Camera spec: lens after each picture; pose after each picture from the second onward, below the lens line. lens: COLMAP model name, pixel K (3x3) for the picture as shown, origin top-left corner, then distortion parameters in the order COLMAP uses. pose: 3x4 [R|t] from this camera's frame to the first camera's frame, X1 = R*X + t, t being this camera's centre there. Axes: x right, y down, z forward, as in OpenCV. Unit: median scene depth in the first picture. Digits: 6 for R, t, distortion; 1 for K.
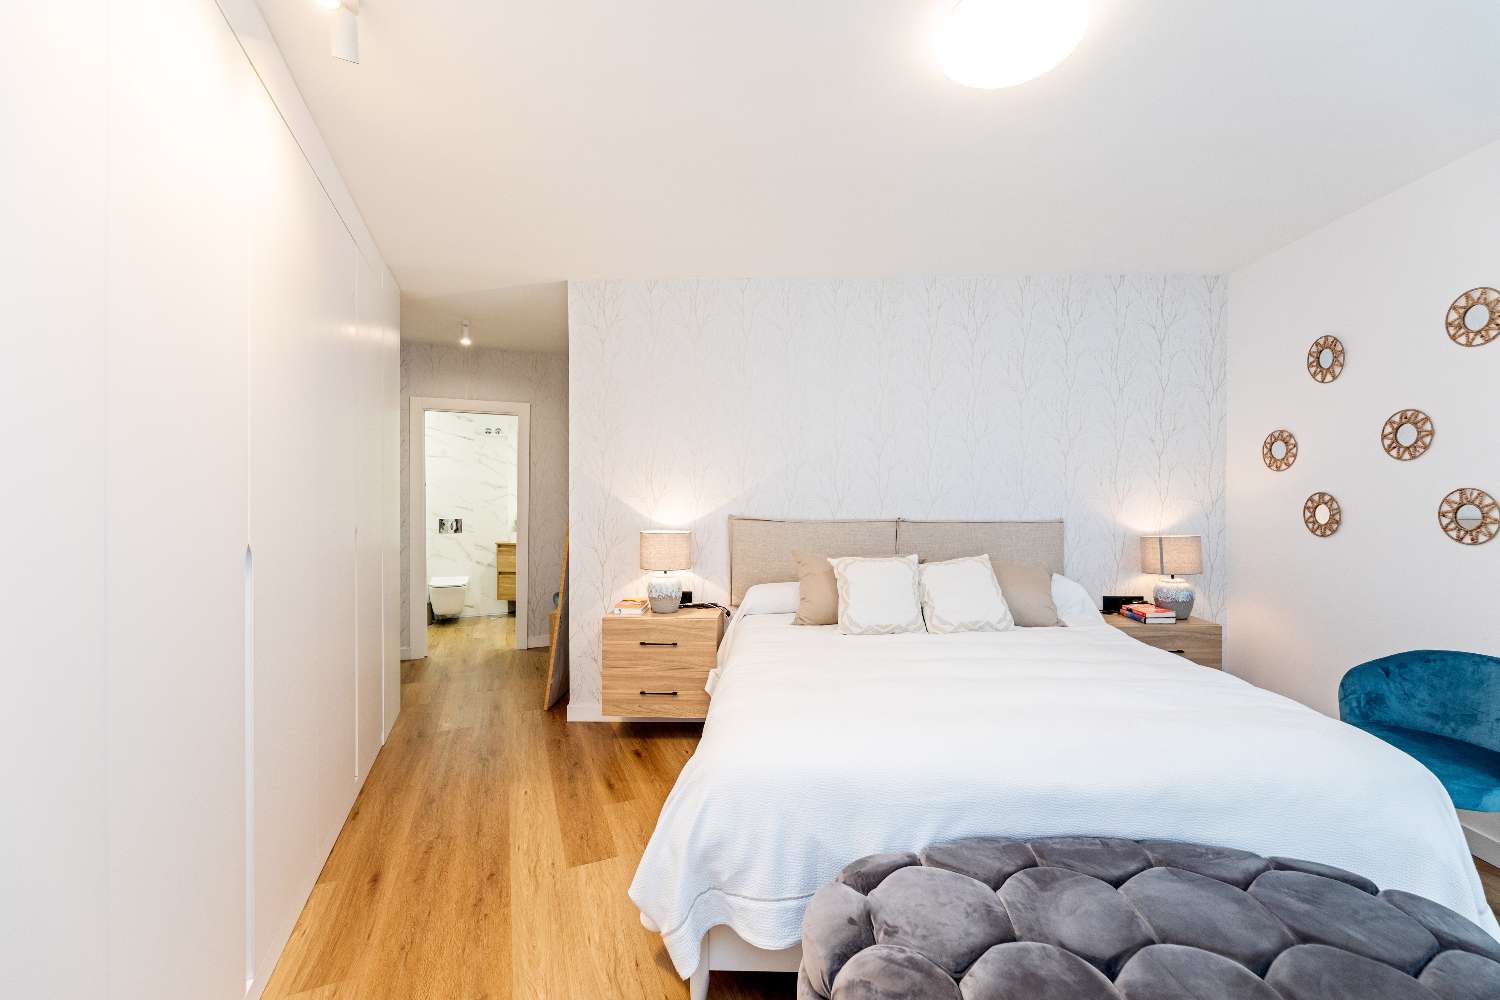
lens RADIAL K [[608.6, 0, 751.4], [0, 608.6, 504.5], [0, 0, 1]] dist [0.000455, -0.000805]
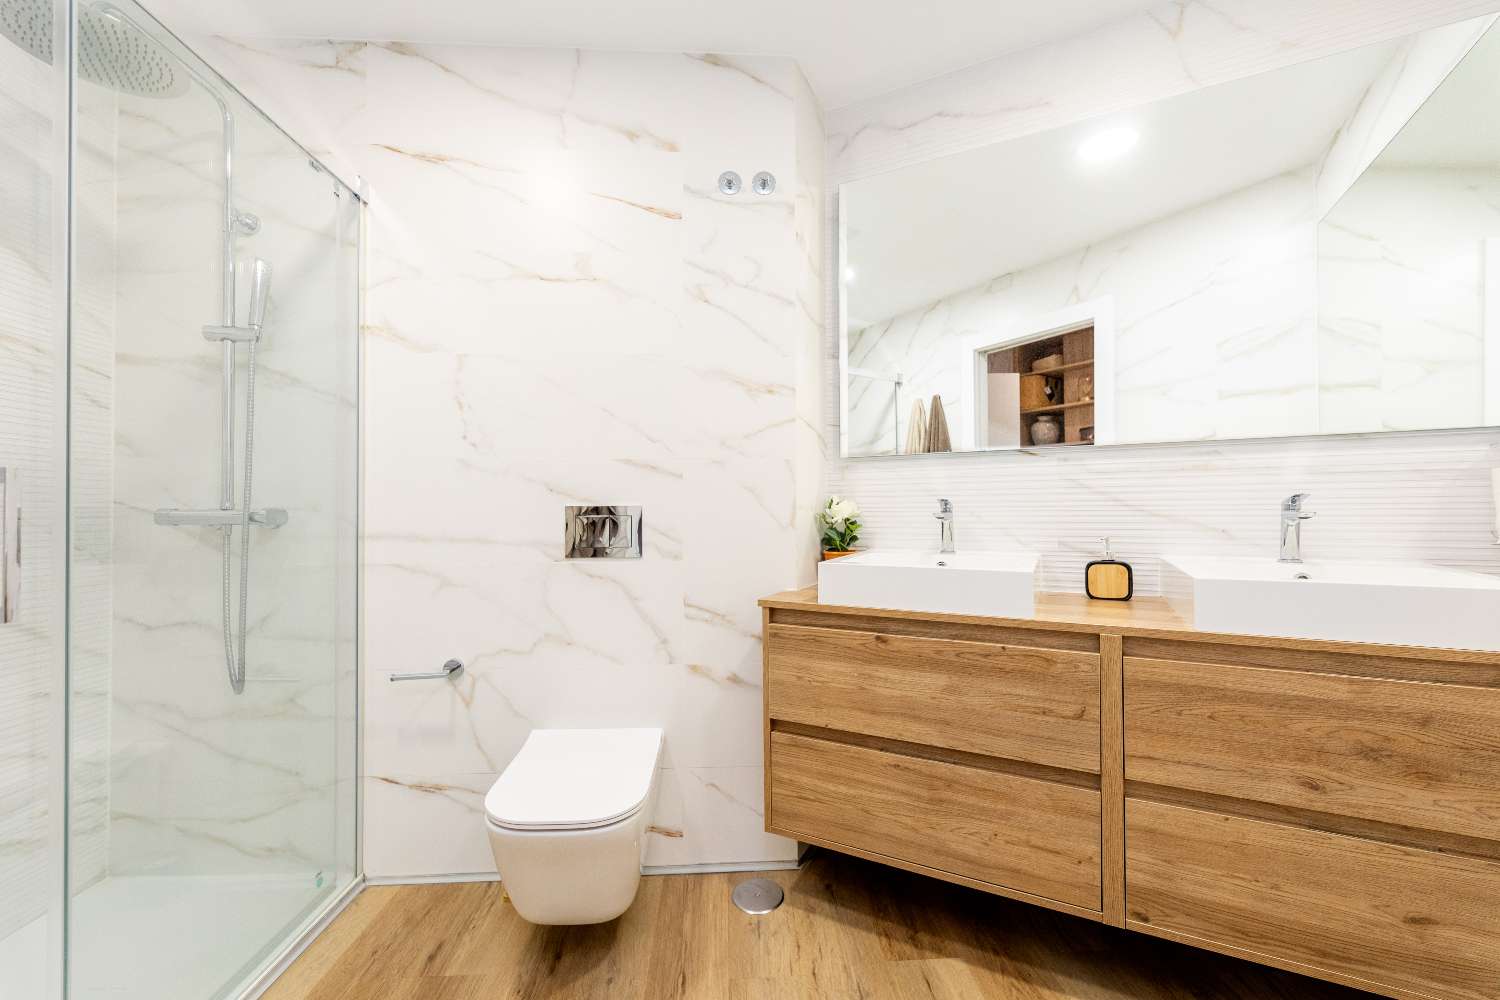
lens RADIAL K [[608.6, 0, 752.5], [0, 608.6, 503.8], [0, 0, 1]] dist [0.000455, -0.000805]
pose [[0.946890, -0.006470, -0.321494, -0.338346], [0.001982, 0.999896, -0.014283, 0.025997], [0.321553, 0.012888, 0.946804, 0.752788]]
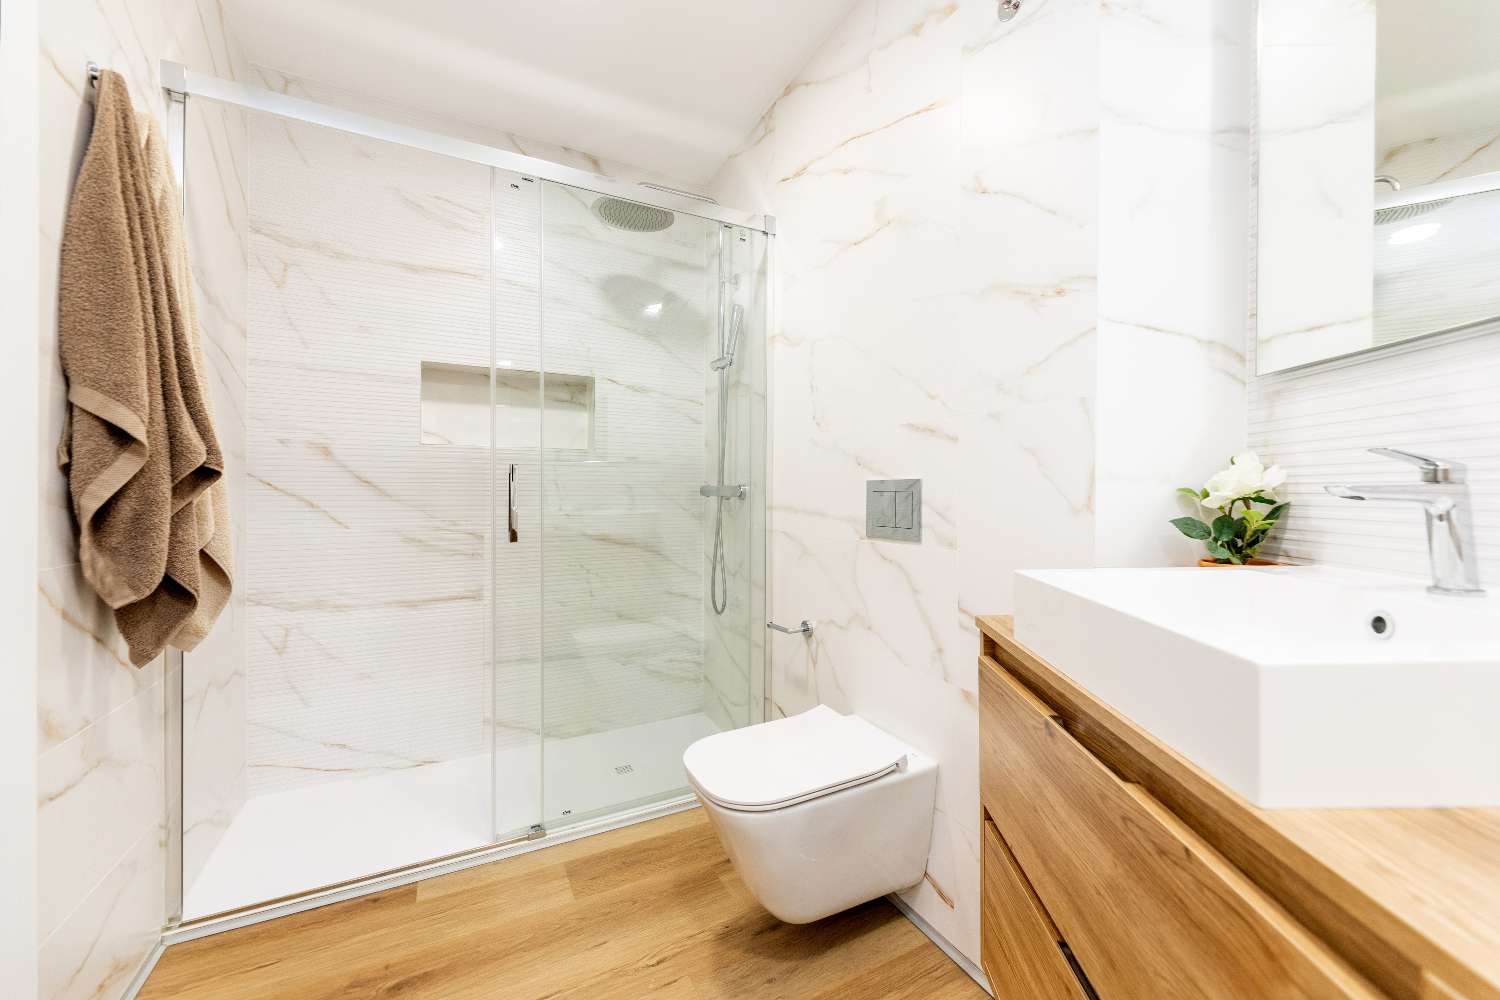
lens RADIAL K [[608.6, 0, 751.0], [0, 608.6, 493.7], [0, 0, 1]] dist [0.000455, -0.000805]
pose [[0.101350, 0.004359, -0.994841, -0.258369], [0.000062, 0.999990, 0.004387, 0.027286], [0.994851, -0.000507, 0.101348, 0.908051]]
